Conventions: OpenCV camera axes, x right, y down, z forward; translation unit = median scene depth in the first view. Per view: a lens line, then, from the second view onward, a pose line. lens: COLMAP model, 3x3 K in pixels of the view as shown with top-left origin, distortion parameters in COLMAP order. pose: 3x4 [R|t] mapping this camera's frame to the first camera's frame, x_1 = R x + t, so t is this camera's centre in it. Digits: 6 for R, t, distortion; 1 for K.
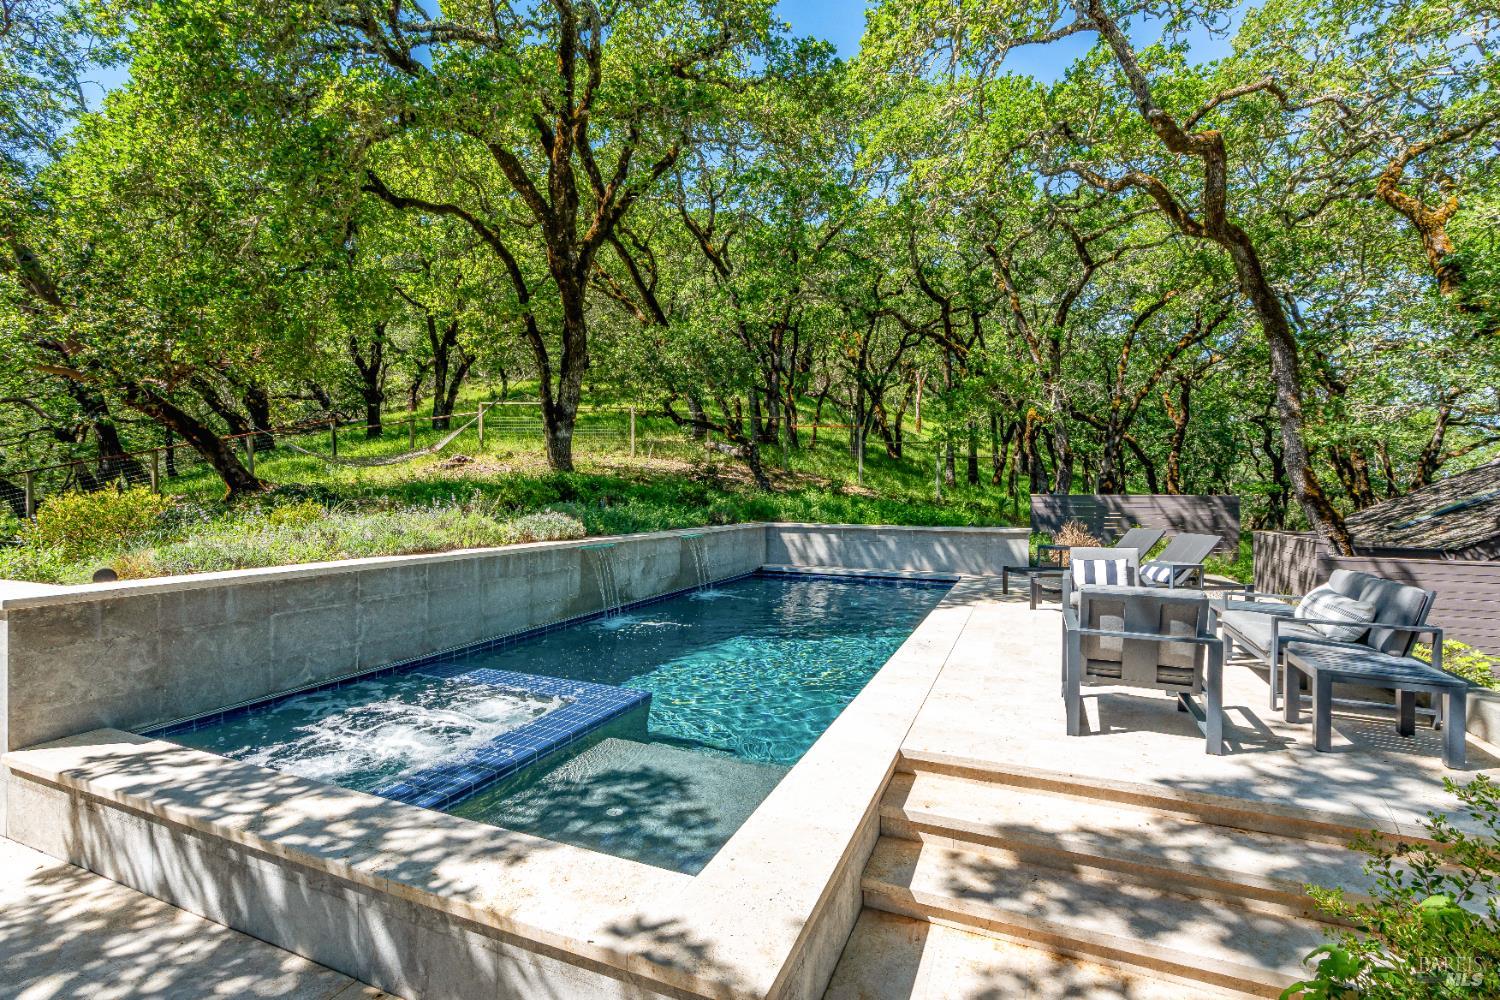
lens RADIAL K [[682.4, 0, 753.4], [0, 682.4, 503.2], [0, 0, 1]] dist [-0.001118, -0.000206]
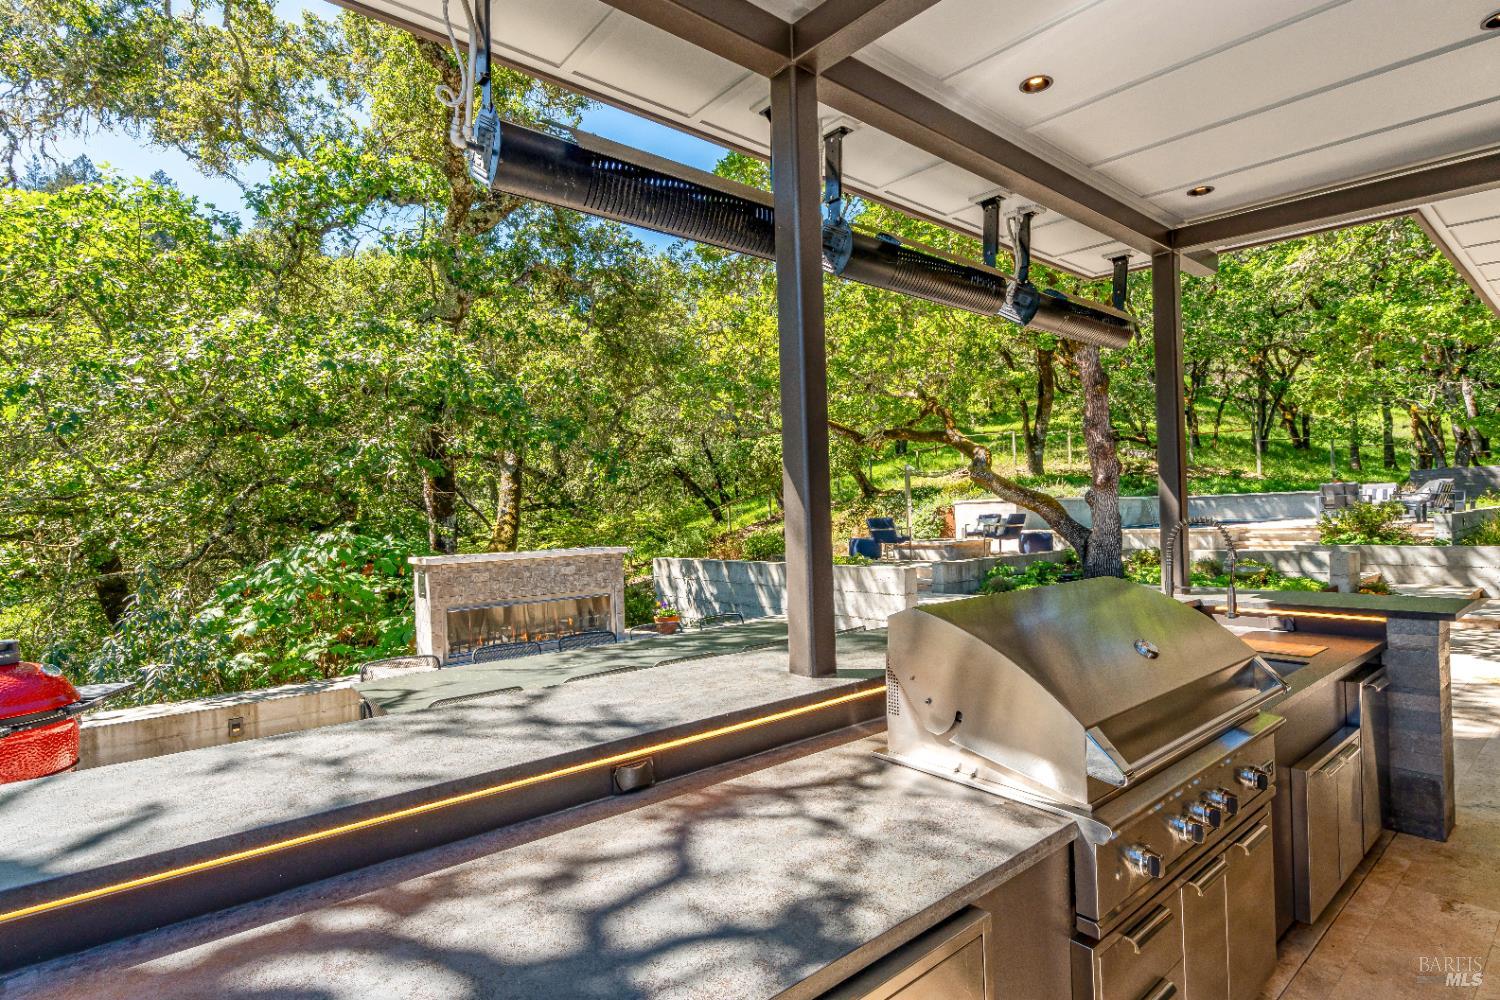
lens RADIAL K [[726.3, 0, 750.2], [0, 726.3, 515.3], [0, 0, 1]] dist [0.001026, 0.000288]
pose [[0.882307, -0.035268, -0.469352, -0.065122], [0.033436, 0.999366, -0.012240, 0.046679], [0.469486, -0.004894, 0.882926, -0.822483]]
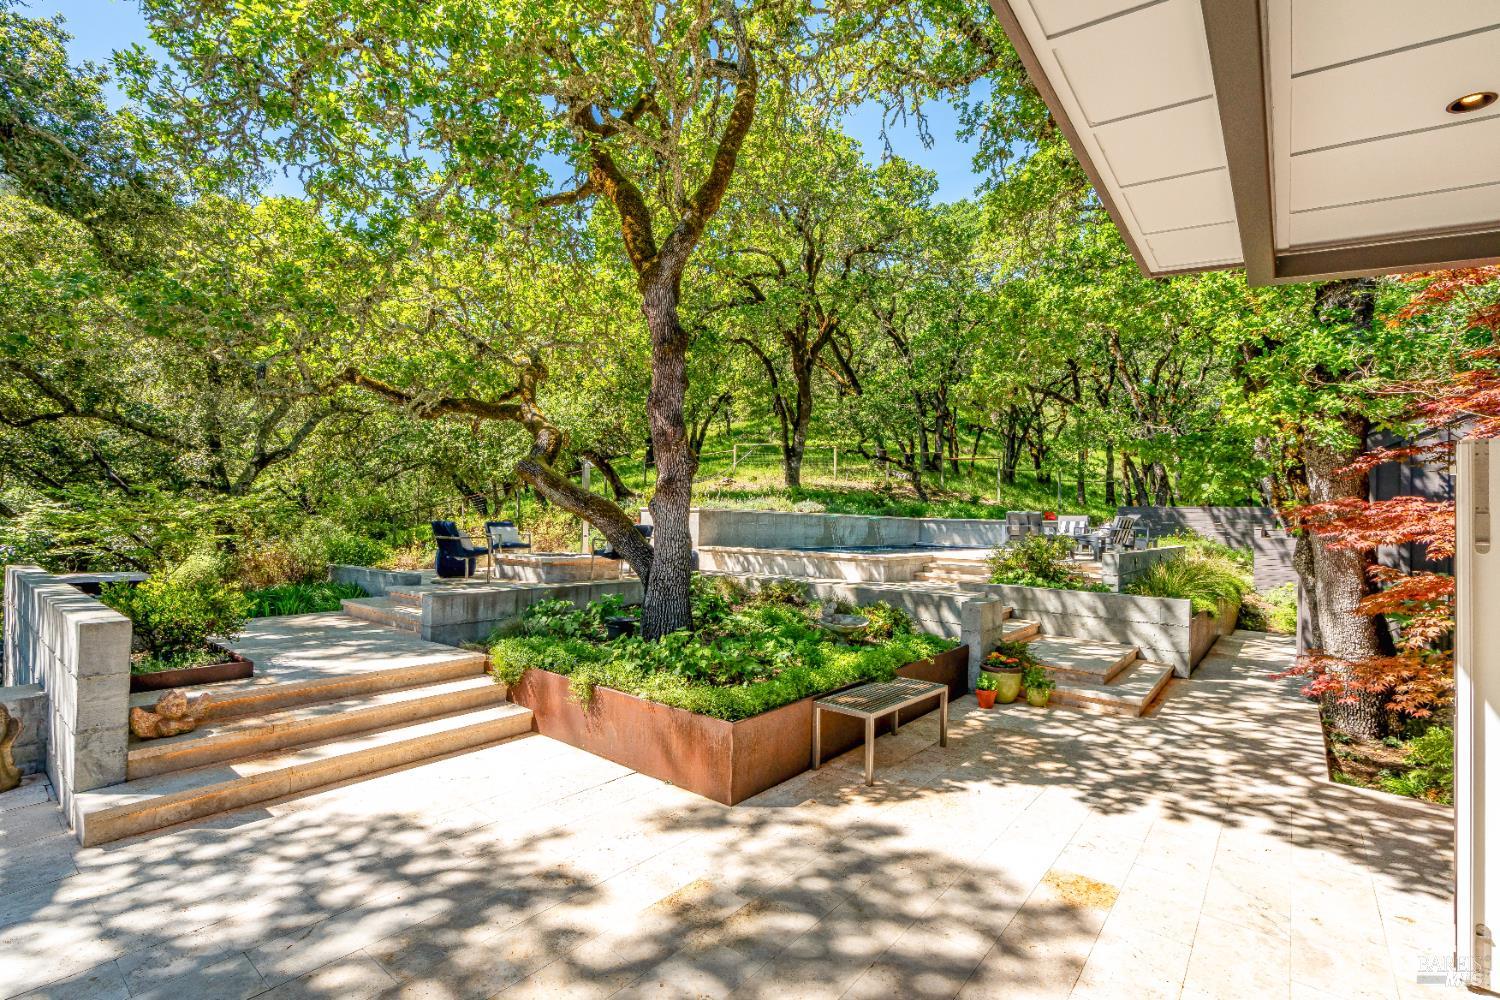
lens RADIAL K [[682.4, 0, 753.4], [0, 682.4, 503.2], [0, 0, 1]] dist [-0.001118, -0.000206]
pose [[0.964605, 0.013598, -0.263348, 0.049511], [-0.023265, 0.999164, -0.033625, 0.043048], [0.262671, 0.038562, 0.964115, -0.535884]]
